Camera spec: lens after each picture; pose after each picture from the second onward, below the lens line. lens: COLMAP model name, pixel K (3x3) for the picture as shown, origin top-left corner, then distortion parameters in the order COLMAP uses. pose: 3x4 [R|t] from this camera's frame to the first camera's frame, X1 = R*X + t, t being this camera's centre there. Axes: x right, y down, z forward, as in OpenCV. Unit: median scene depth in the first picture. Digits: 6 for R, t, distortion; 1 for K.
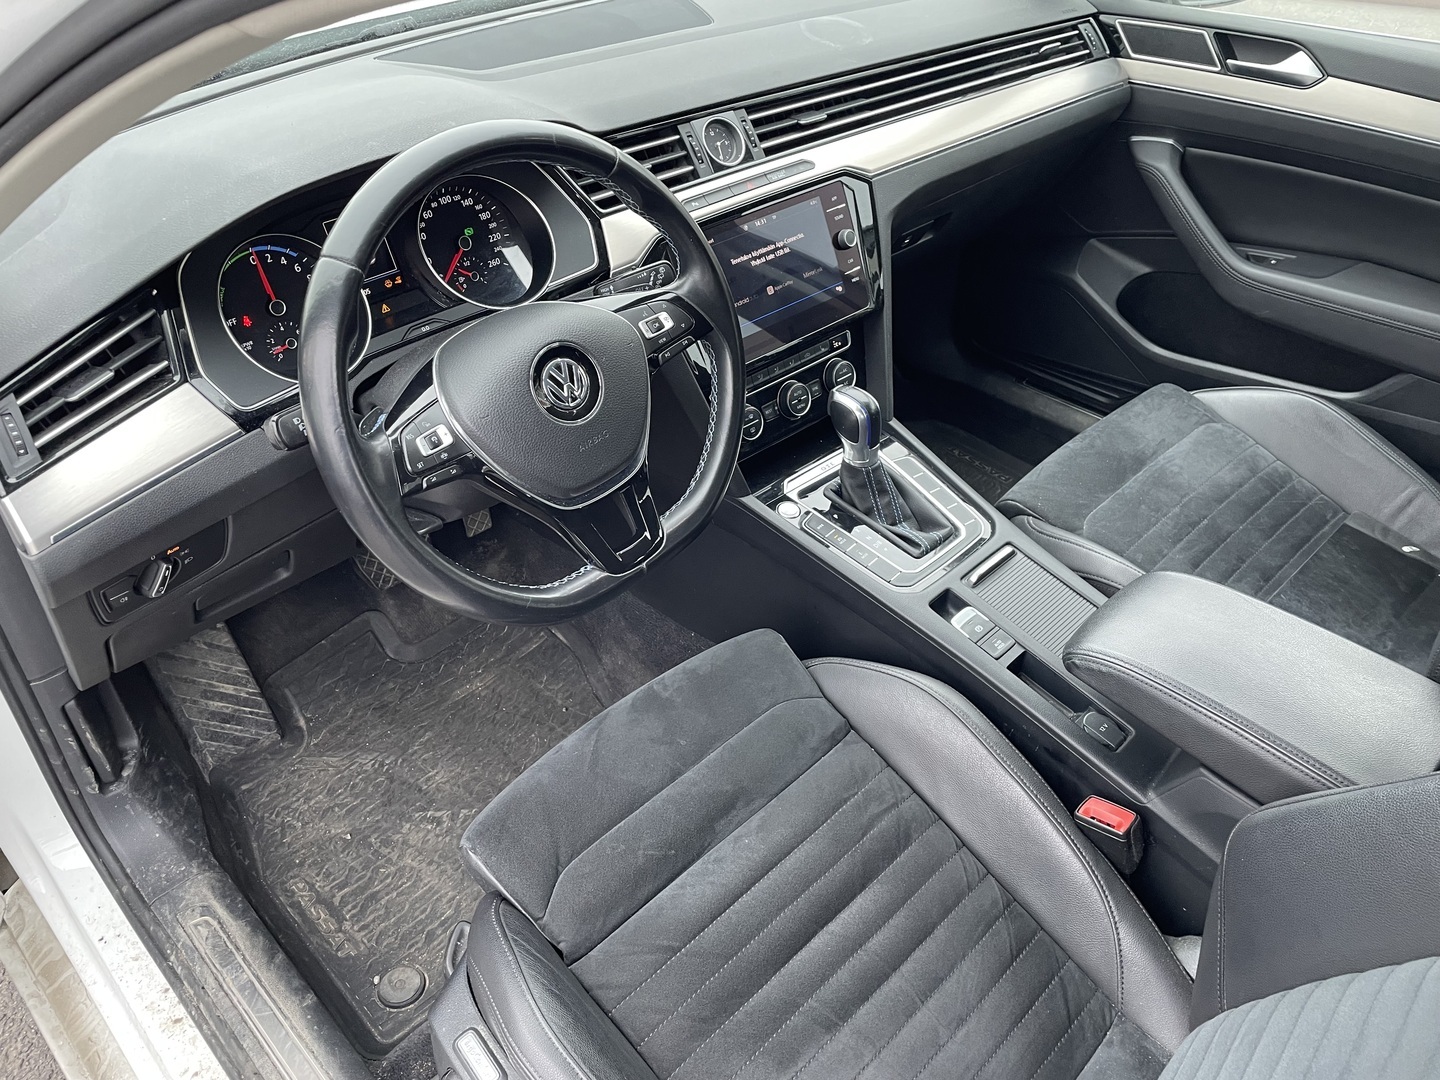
lens RADIAL K [[1104.1, 0, 716.7], [0, 1104.1, 536.8], [0, 0, 1]] dist [0.079075, -0.109533]
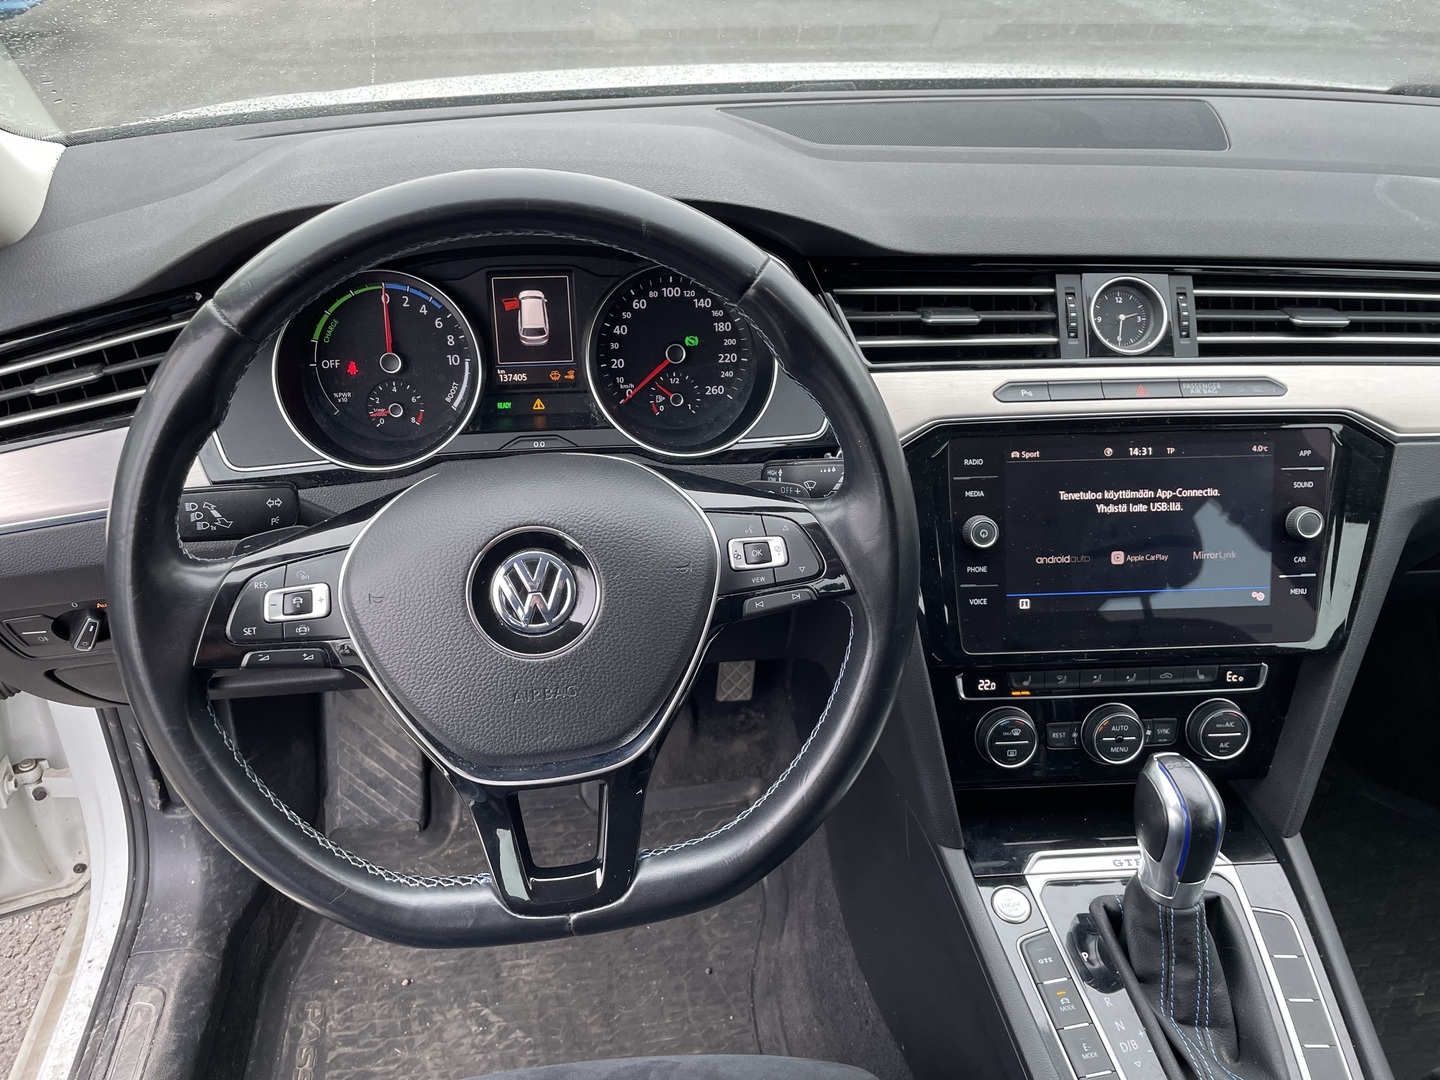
lens RADIAL K [[1104.1, 0, 705.8], [0, 1104.1, 527.3], [0, 0, 1]] dist [0.079075, -0.109533]
pose [[0.798167, 0.340478, -0.496995, 0.165833], [-0.391394, 0.920221, 0.001845, -0.149807], [0.457974, 0.193048, 0.867751, 0.359667]]
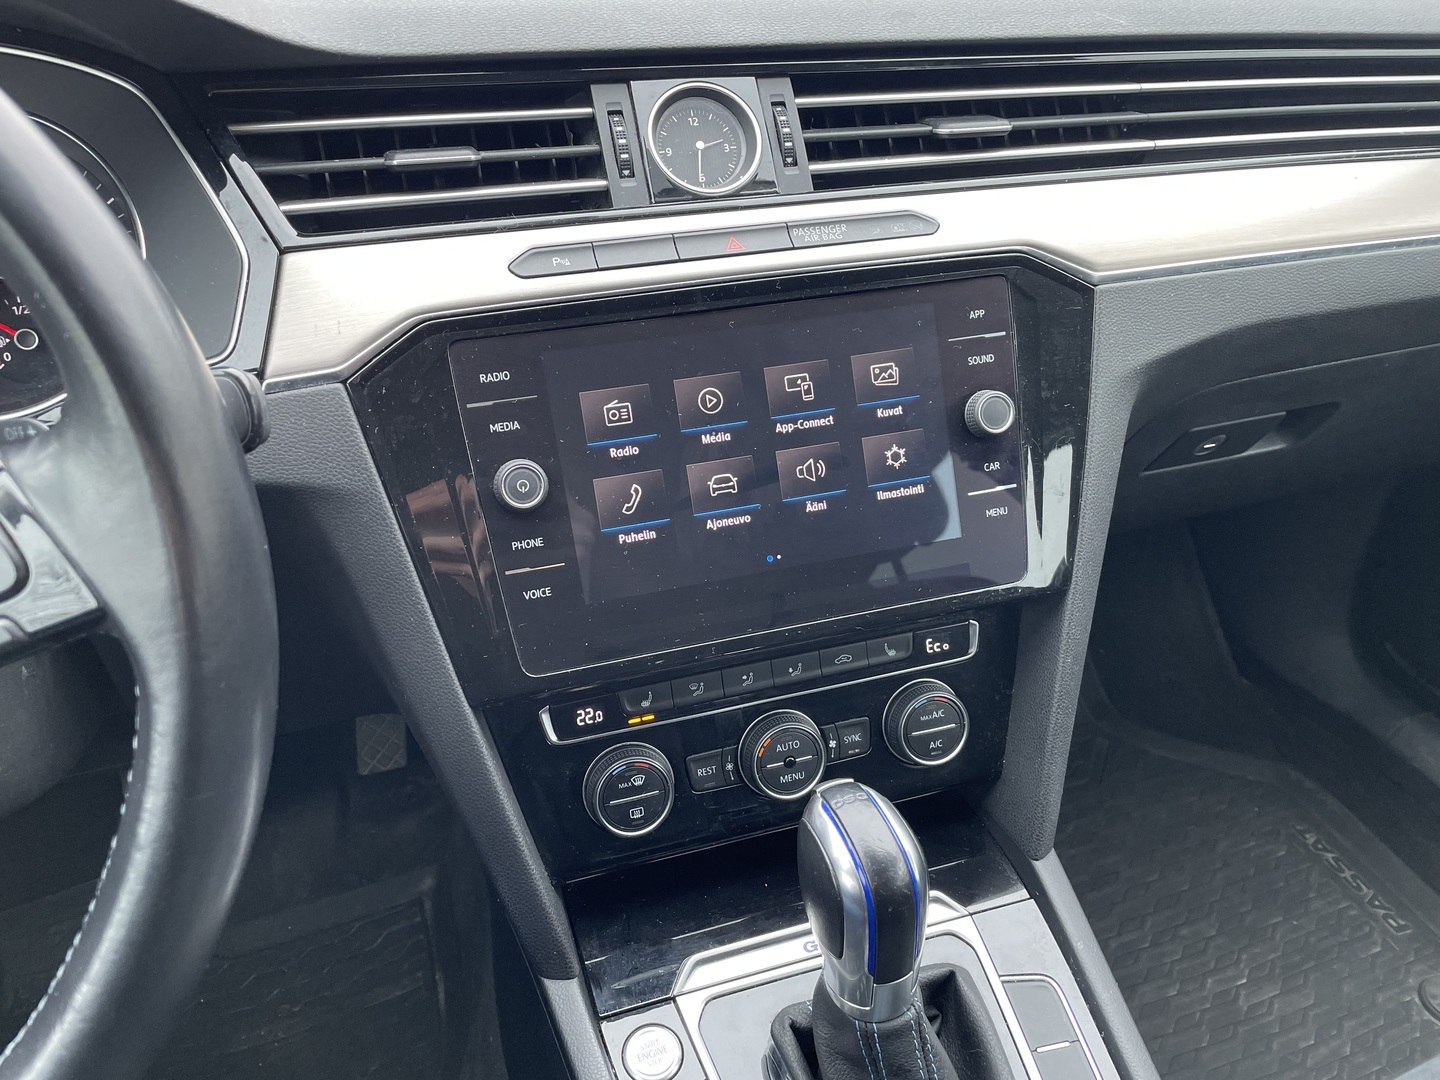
lens RADIAL K [[1104.1, 0, 707.4], [0, 1104.1, 522.4], [0, 0, 1]] dist [0.079075, -0.109533]
pose [[0.909347, 0.211675, -0.358164, 0.184856], [-0.253750, 0.964413, -0.074281, -0.179911], [0.329695, 0.158431, 0.930699, 0.616854]]
